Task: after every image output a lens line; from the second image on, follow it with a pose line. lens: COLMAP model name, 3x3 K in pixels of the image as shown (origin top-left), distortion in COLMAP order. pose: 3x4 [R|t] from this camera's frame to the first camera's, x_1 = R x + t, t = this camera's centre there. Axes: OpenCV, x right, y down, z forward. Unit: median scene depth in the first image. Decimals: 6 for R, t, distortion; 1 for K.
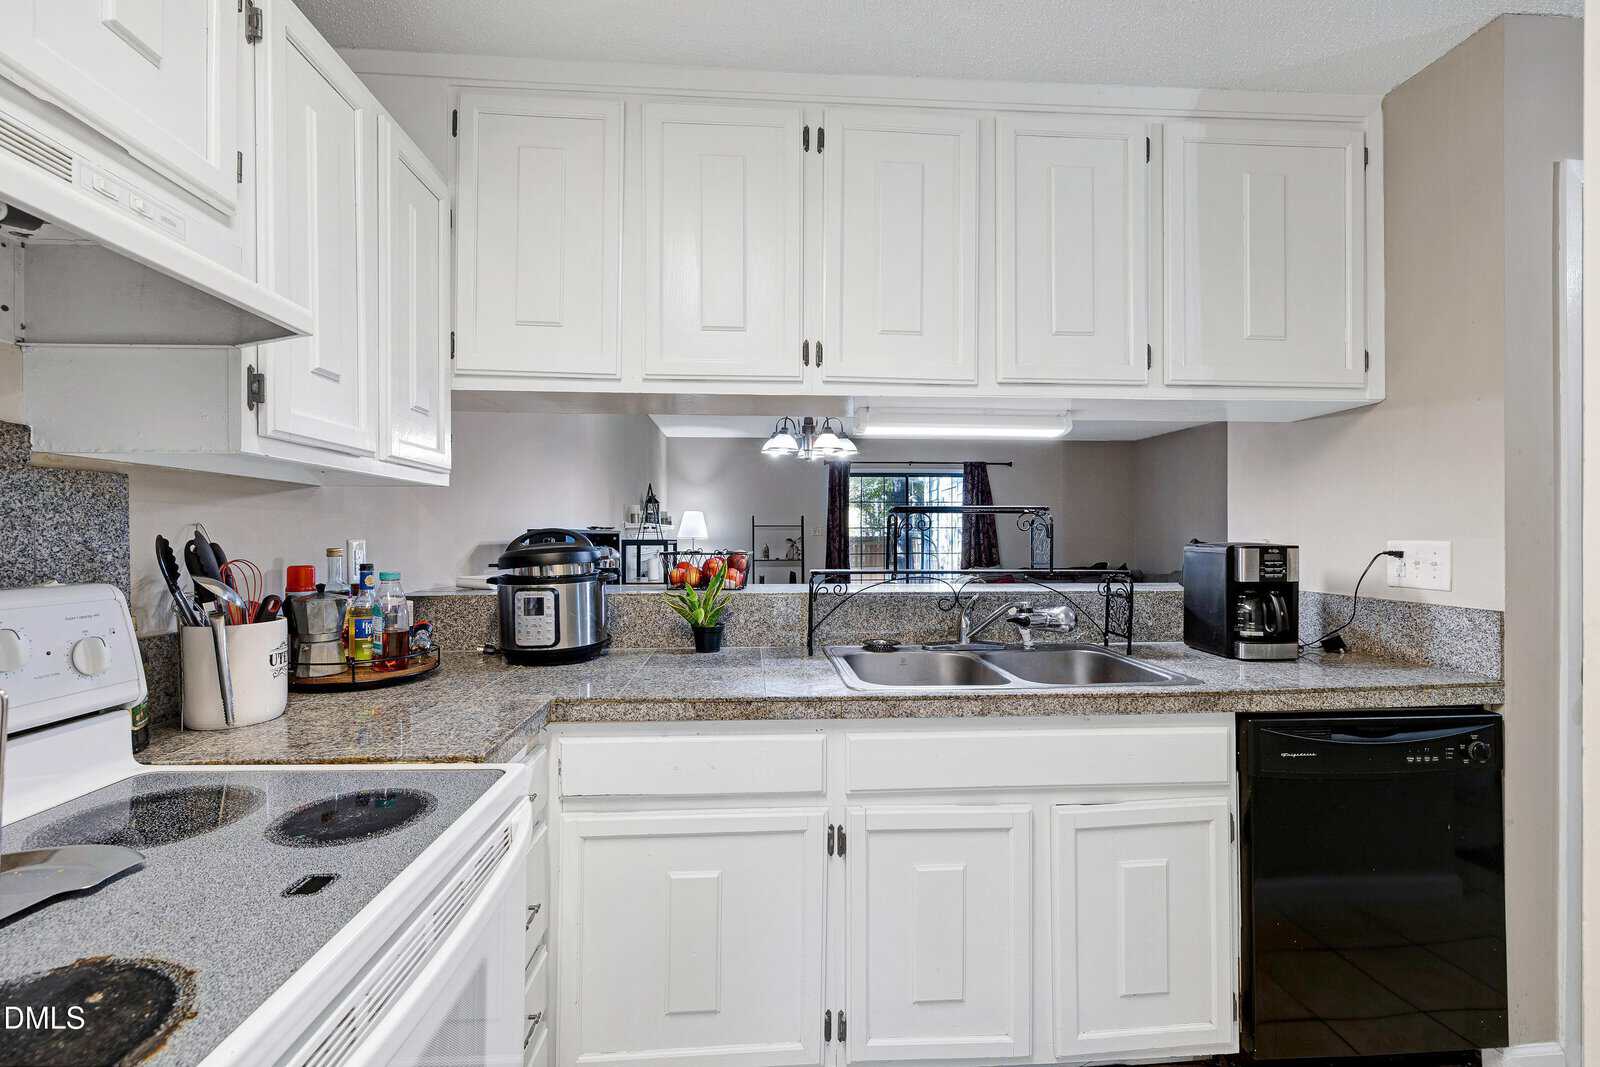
lens RADIAL K [[678.5, 0, 797.9], [0, 678.5, 540.1], [0, 0, 1]] dist [-0.001879, -0.000609]
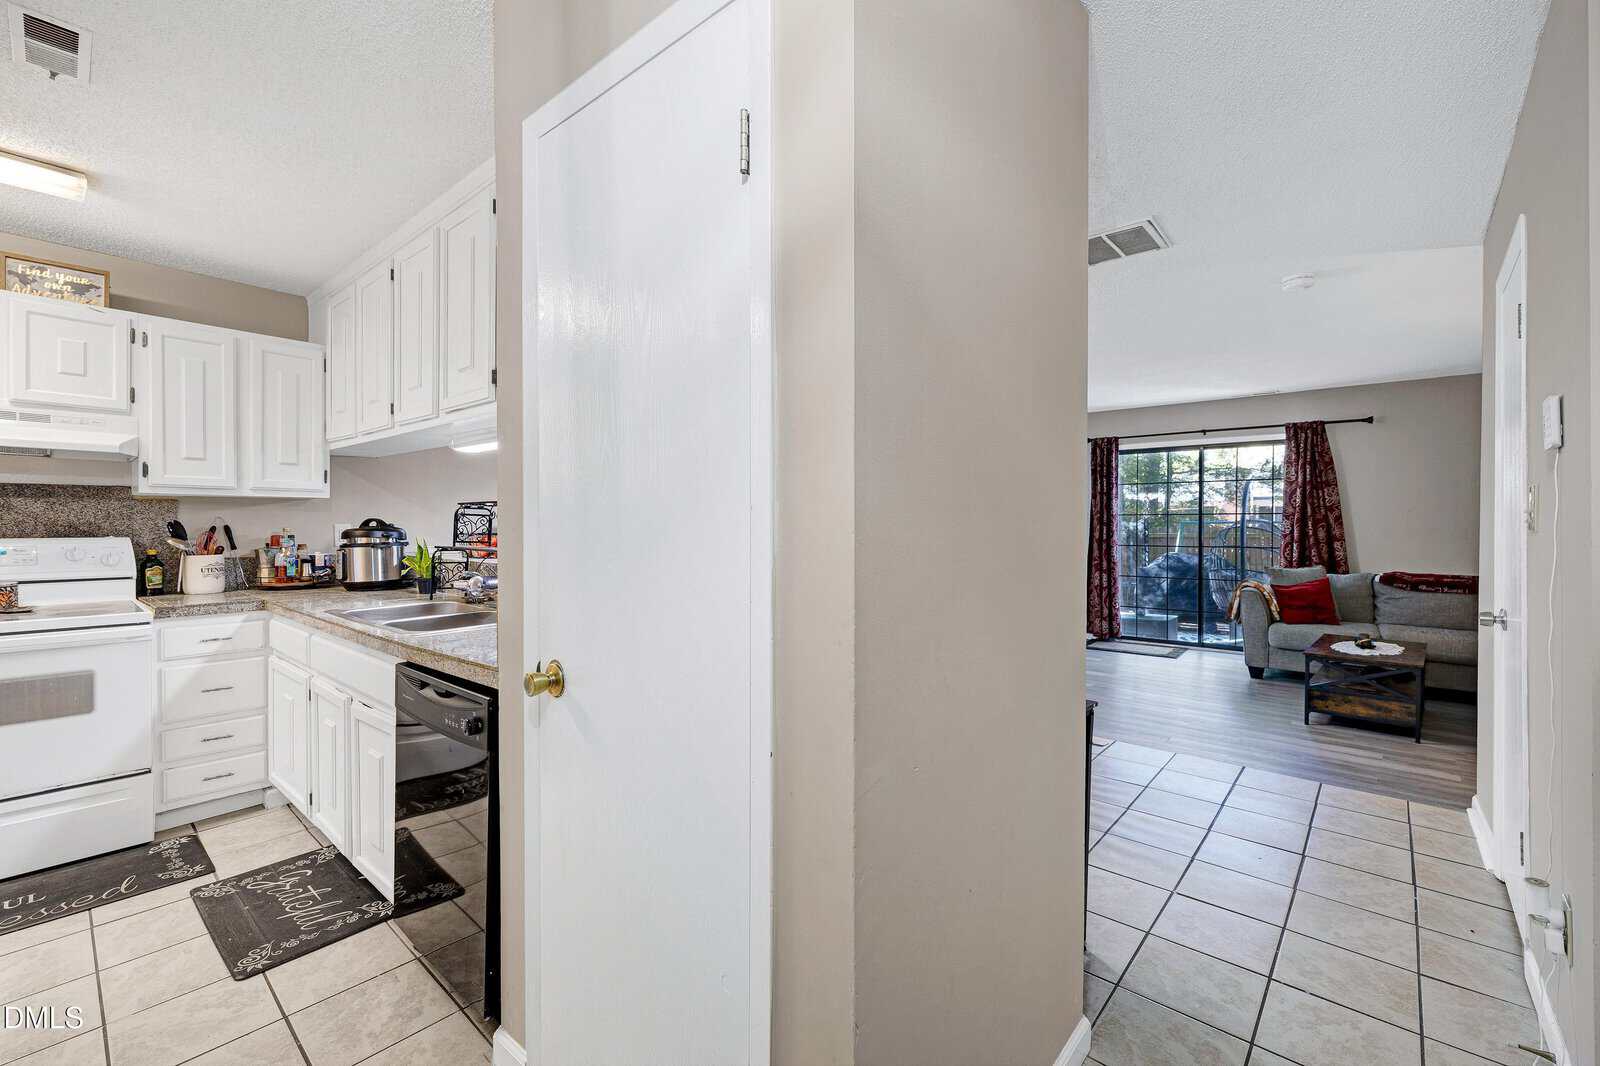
lens RADIAL K [[676.2, 0, 800.8], [0, 676.2, 531.0], [0, 0, 1]] dist [0.001025, -0.000069]
pose [[0.713202, 0.010415, -0.700881, 1.776031], [-0.006732, 0.999945, 0.008009, -0.005569], [0.700926, -0.000993, 0.713234, 0.511770]]
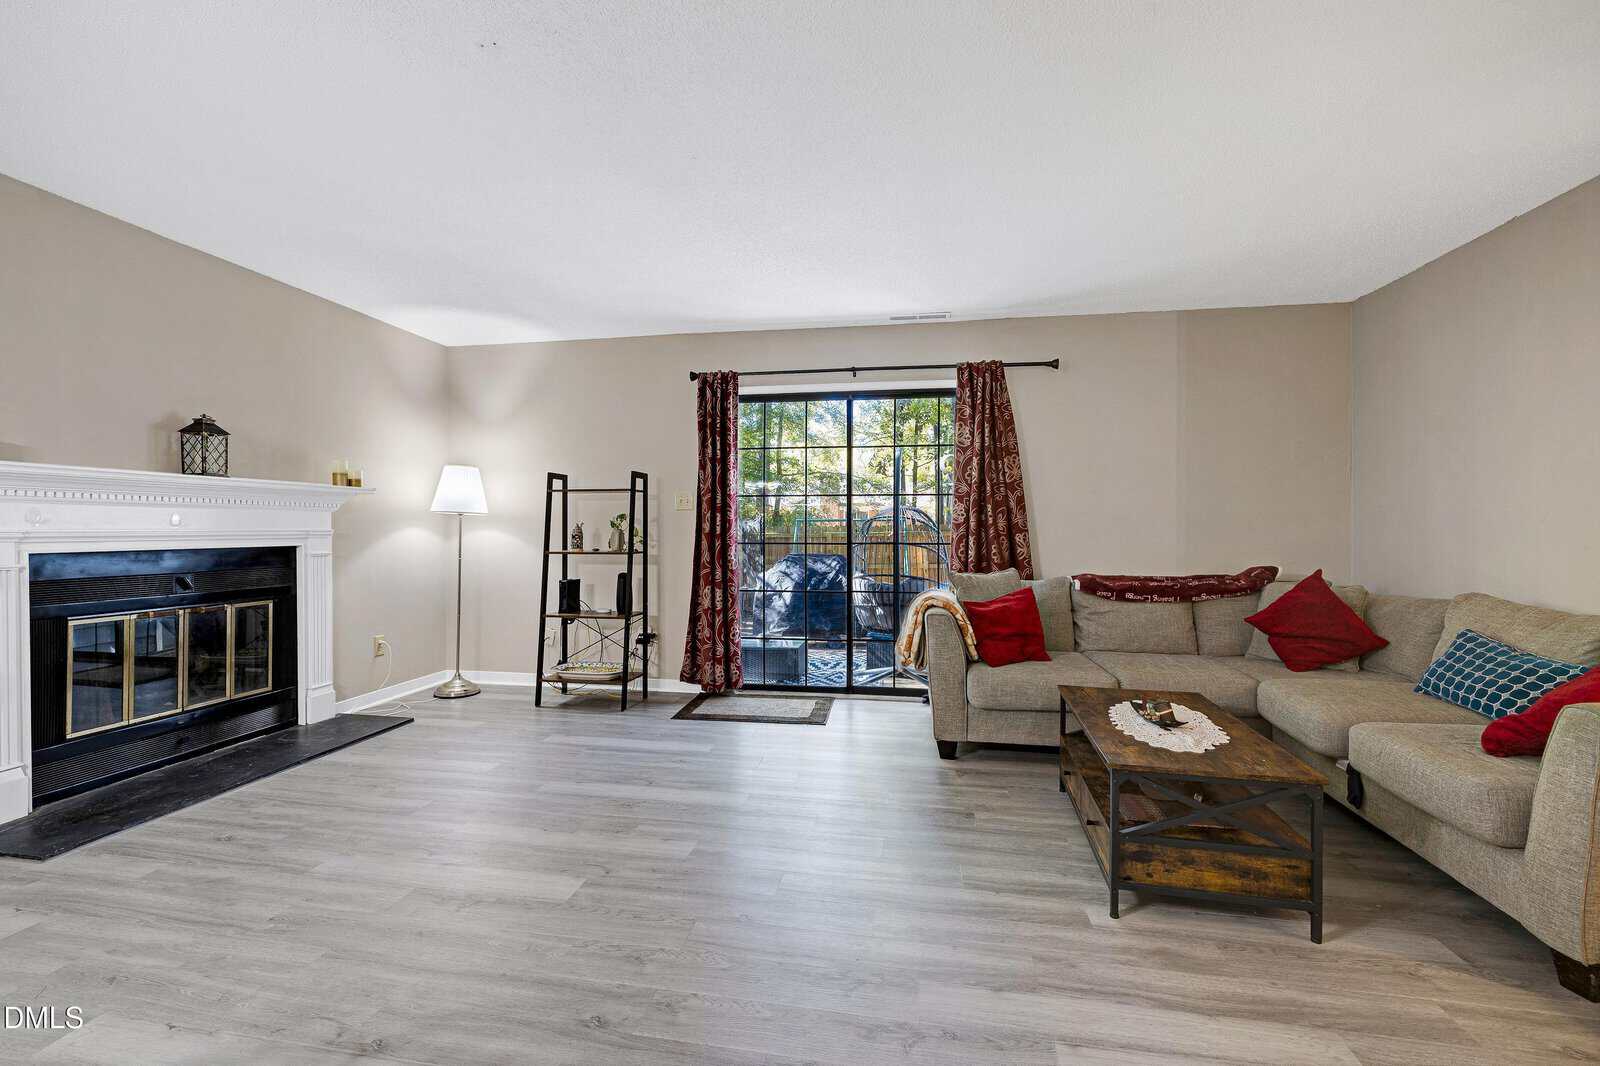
lens RADIAL K [[677.6, 0, 800.0], [0, 677.6, 533.0], [0, 0, 1]] dist [0.000552, 0.000006]
pose [[0.971431, 0.005285, -0.237262, 1.160143], [-0.005352, 0.999986, 0.000361, 0.055536], [0.237260, 0.000919, 0.971446, 2.215200]]
